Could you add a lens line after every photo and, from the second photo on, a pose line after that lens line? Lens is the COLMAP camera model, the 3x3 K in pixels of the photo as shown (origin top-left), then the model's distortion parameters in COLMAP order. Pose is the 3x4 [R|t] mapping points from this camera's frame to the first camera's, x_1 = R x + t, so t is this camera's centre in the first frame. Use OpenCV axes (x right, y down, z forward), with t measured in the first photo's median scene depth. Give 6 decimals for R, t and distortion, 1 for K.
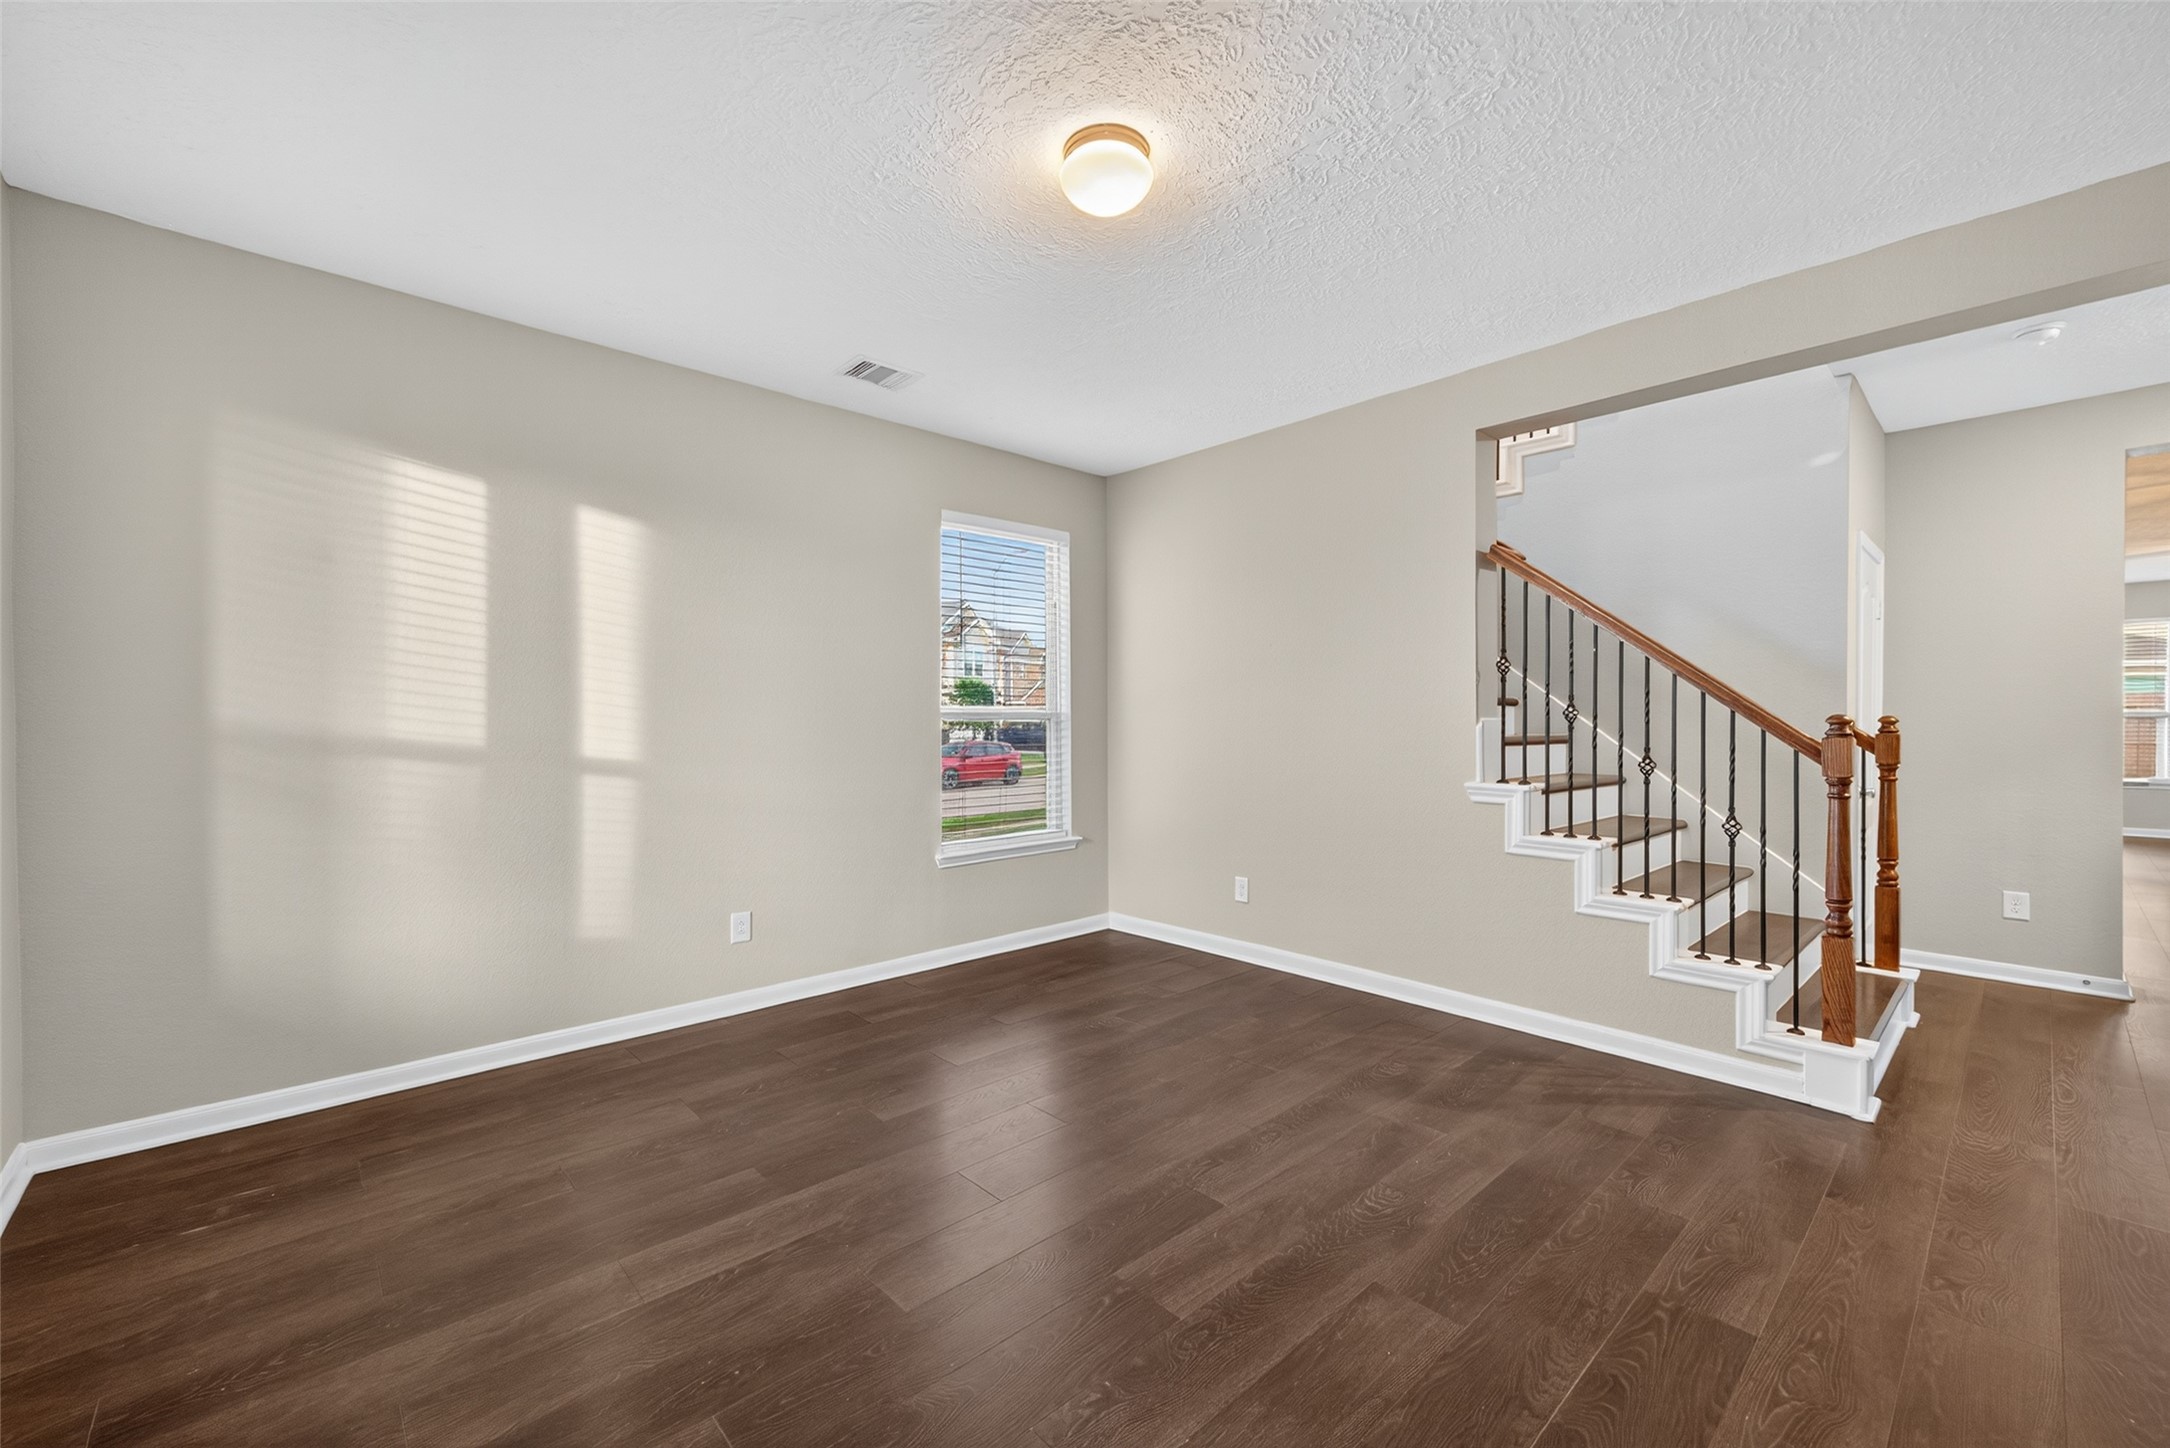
lens RADIAL K [[863.1, 0, 1079.4], [0, 863.1, 718.9], [0, 0, 1]] dist [0.001869, -0.000544]
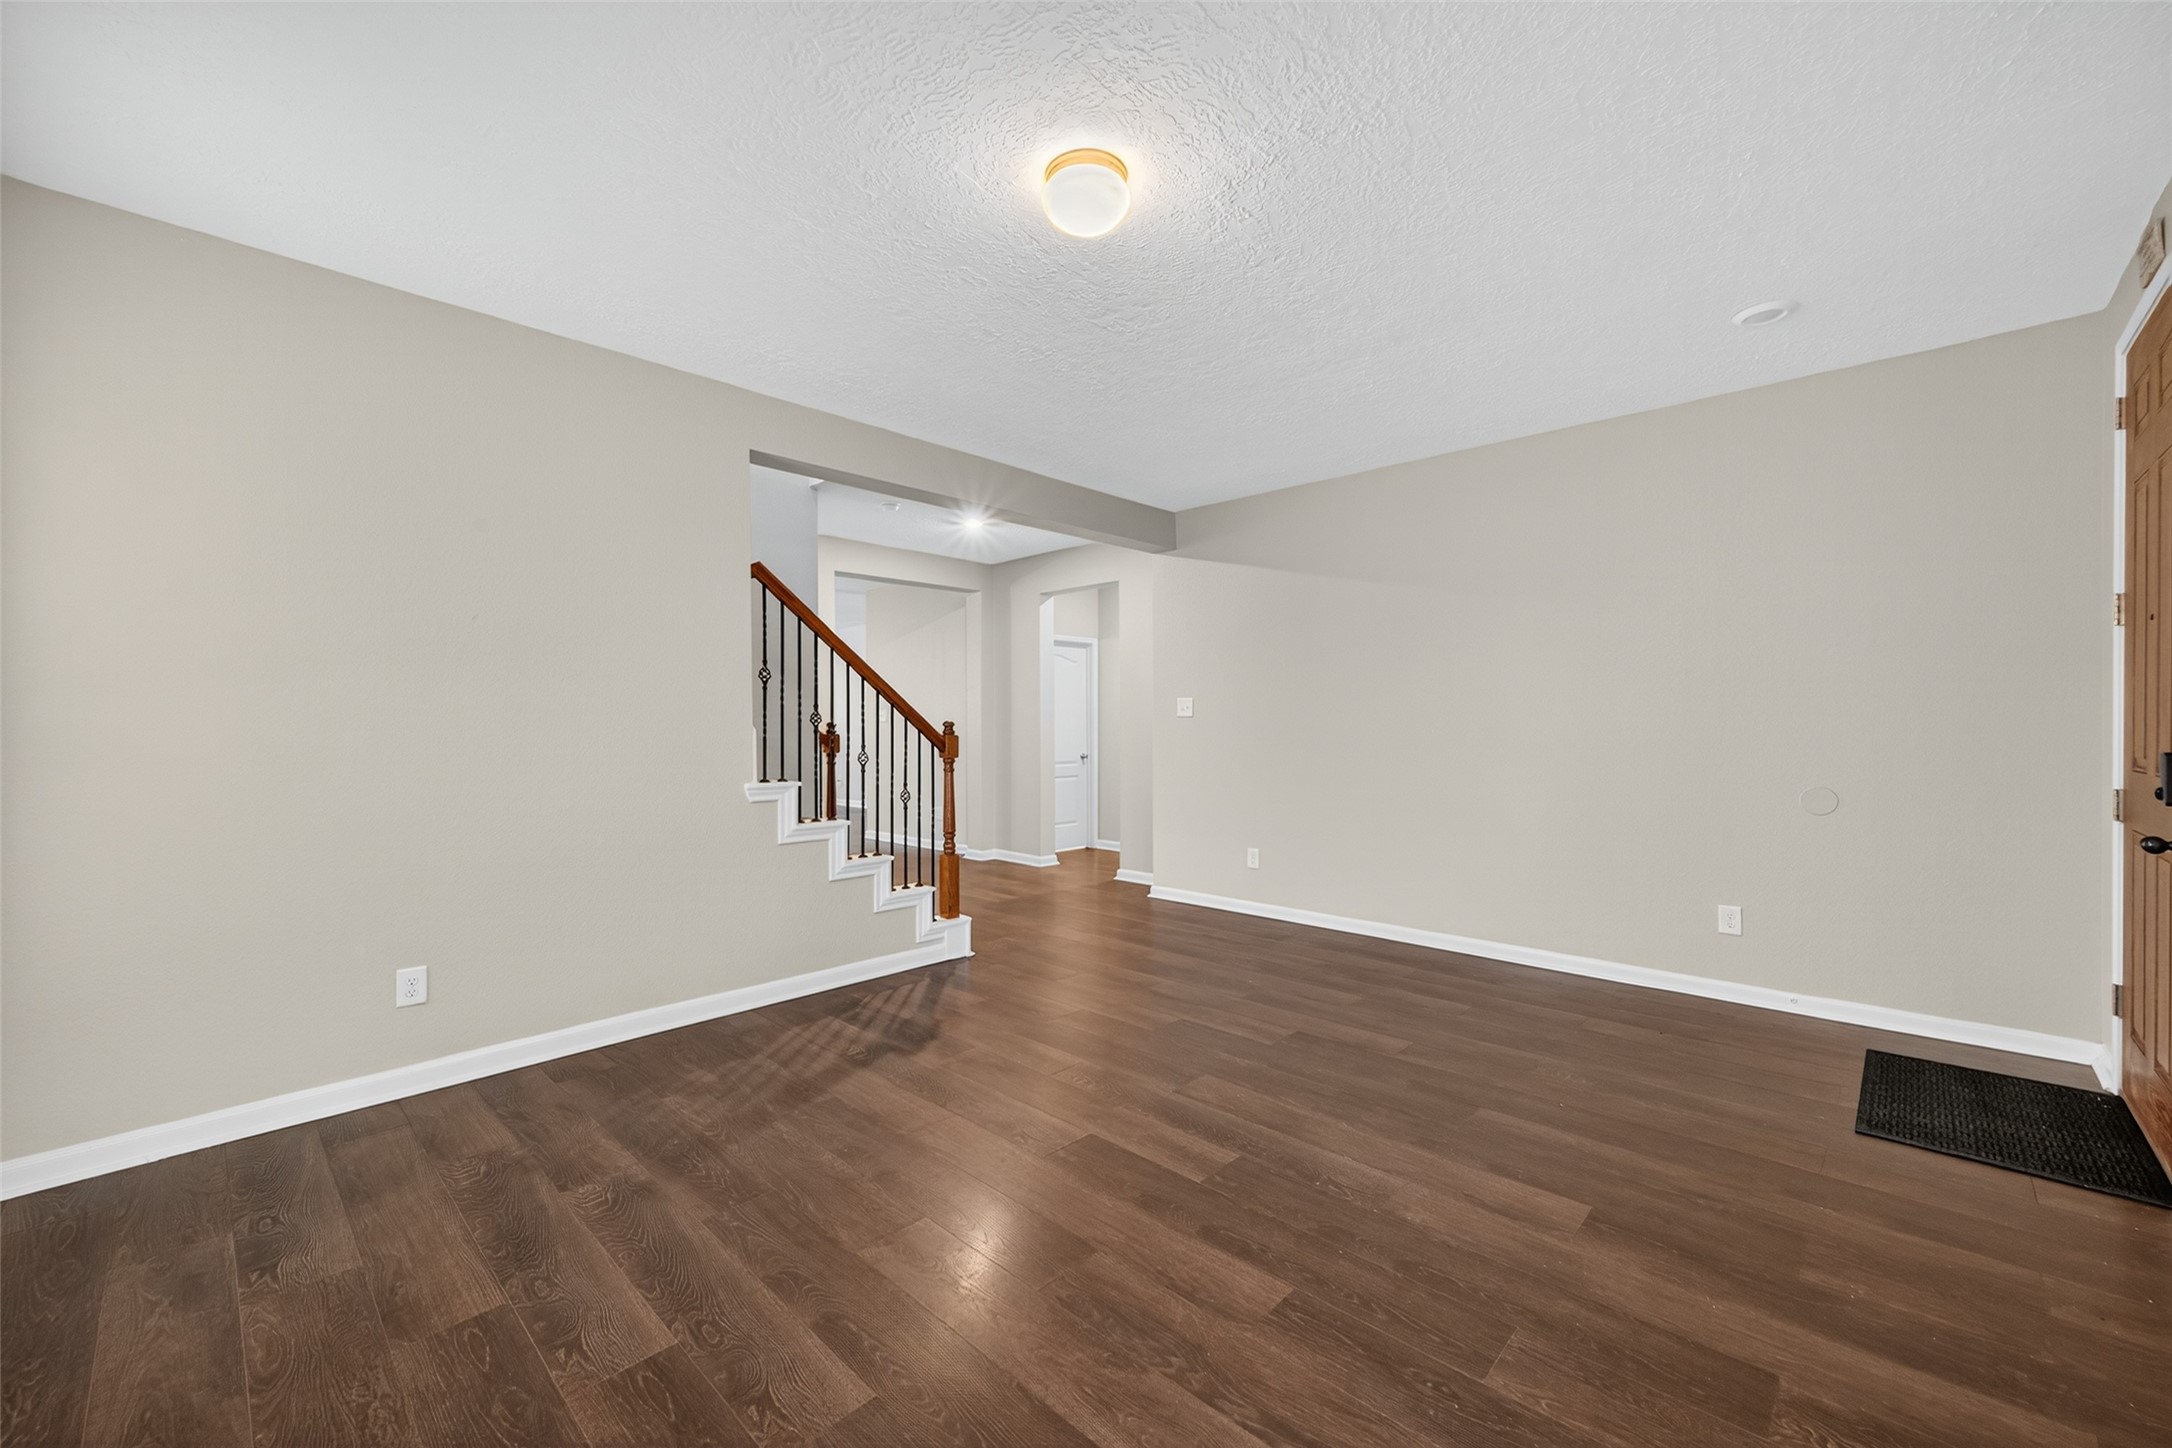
lens RADIAL K [[863.9, 0, 1080.5], [0, 863.9, 727.4], [0, 0, 1]] dist [0.001869, -0.000544]
pose [[-0.070584, -0.004469, 0.997496, -0.769682], [0.000565, 0.999990, 0.004520, -0.000244], [-0.997506, 0.000883, -0.070581, 0.833499]]
